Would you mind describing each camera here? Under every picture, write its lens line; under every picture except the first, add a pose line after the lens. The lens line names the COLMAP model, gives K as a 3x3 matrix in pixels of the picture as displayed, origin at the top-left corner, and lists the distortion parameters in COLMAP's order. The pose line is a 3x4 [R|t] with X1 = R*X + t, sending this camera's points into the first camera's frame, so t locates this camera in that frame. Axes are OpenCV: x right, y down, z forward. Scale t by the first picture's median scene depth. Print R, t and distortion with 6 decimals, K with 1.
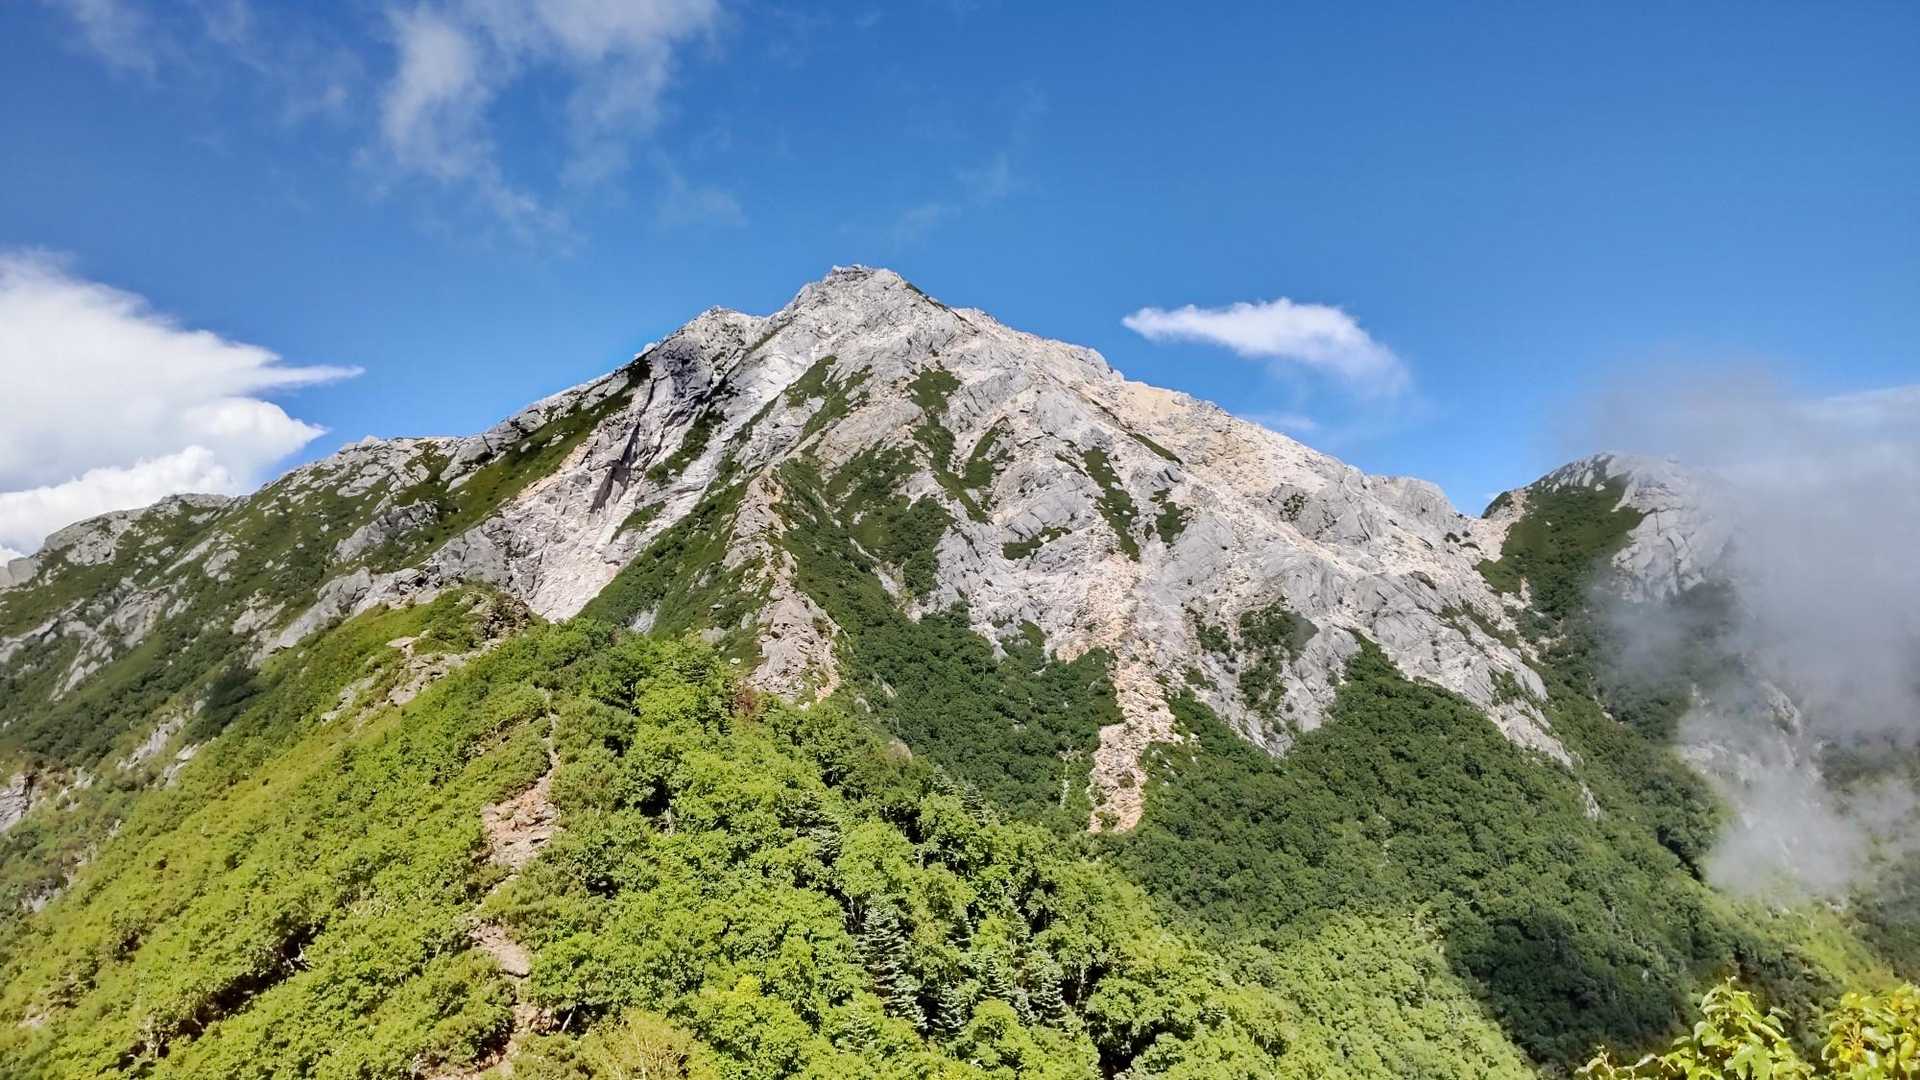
lens RADIAL K [[1206.6, 0, 960.0], [0, 1206.6, 540.0], [0, 0, 1]] dist [-0.001328, -0.000683]
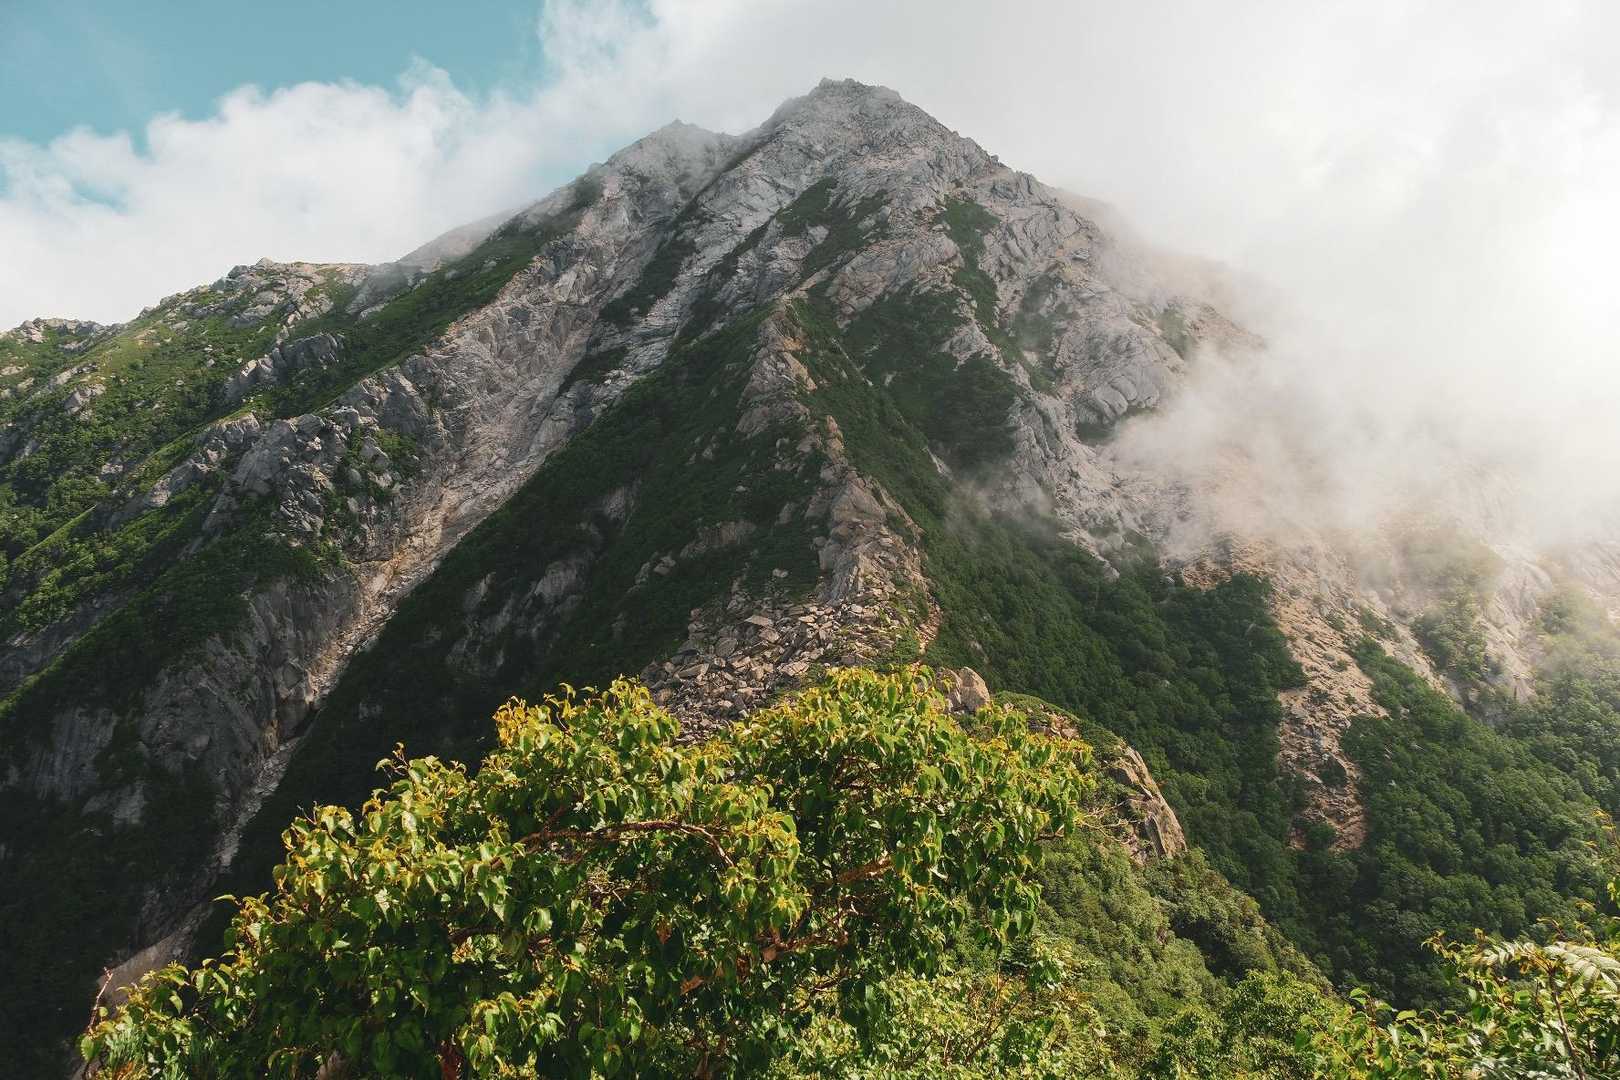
lens RADIAL K [[1134.0, 0, 810.0], [0, 1134.0, 540.0], [0, 0, 1]] dist [-0.063904, 0.001003]
pose [[0.998405, 0.056203, -0.005376, -0.114747], [-0.055351, 0.993137, 0.103033, 0.010685], [0.011130, -0.102571, 0.994663, 0.256571]]
